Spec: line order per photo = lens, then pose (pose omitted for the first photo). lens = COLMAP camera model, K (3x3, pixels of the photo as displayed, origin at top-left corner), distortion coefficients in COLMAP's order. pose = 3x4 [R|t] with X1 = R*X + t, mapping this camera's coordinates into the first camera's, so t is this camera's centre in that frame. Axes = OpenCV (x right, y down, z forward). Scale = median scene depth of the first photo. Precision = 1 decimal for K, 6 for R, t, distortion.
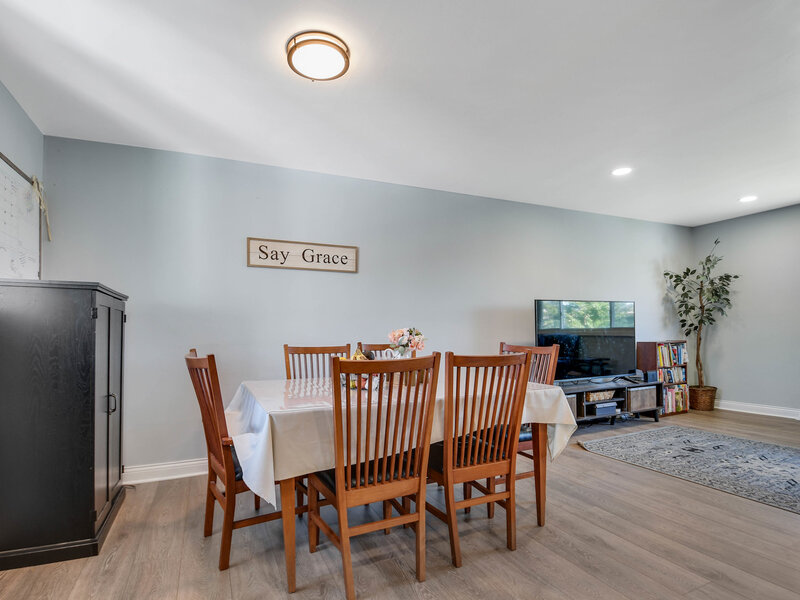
lens RADIAL K [[431.9, 0, 409.1], [0, 431.9, 328.5], [0, 0, 1]] dist [-0.002262, -0.001468]
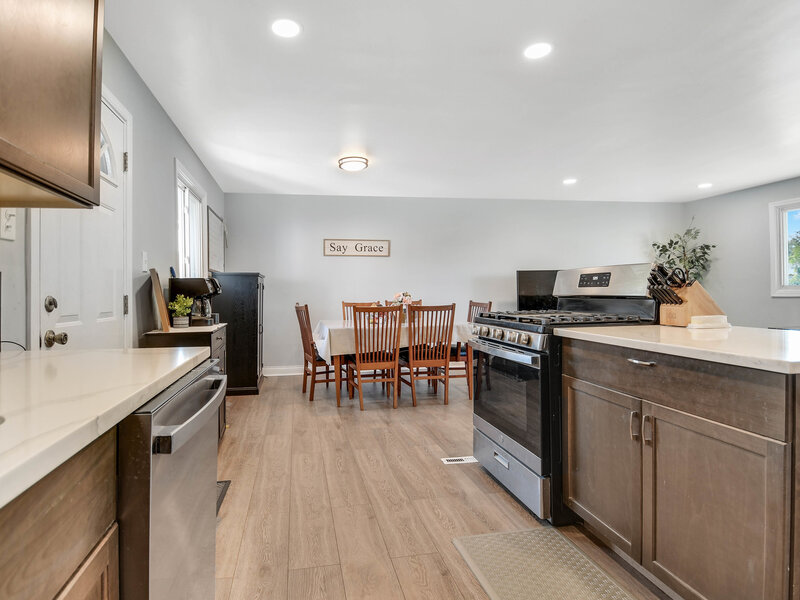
lens RADIAL K [[441.6, 0, 386.0], [0, 441.6, 294.6], [0, 0, 1]] dist [-0.000106, -0.000302]
pose [[0.971103, 0.000767, -0.238660, 0.312276], [0.003216, 0.999862, 0.016297, -0.018722], [0.238640, -0.016594, 0.970966, -0.710610]]
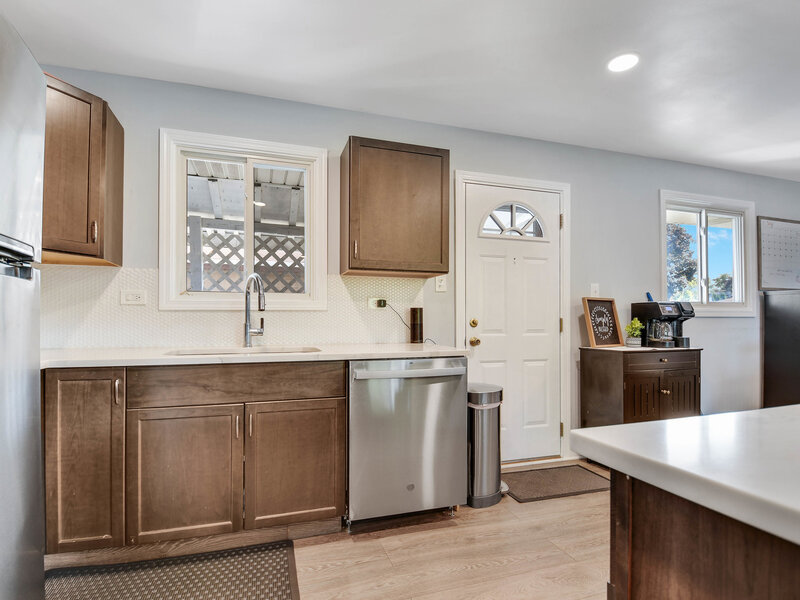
lens RADIAL K [[422.9, 0, 385.5], [0, 422.9, 326.6], [0, 0, 1]] dist [-0.000883, -0.009257]
pose [[-0.121775, 0.026164, -0.992213, 0.754473], [0.019032, 0.999530, 0.024021, -0.018538], [0.992375, -0.015958, -0.122216, -0.364030]]
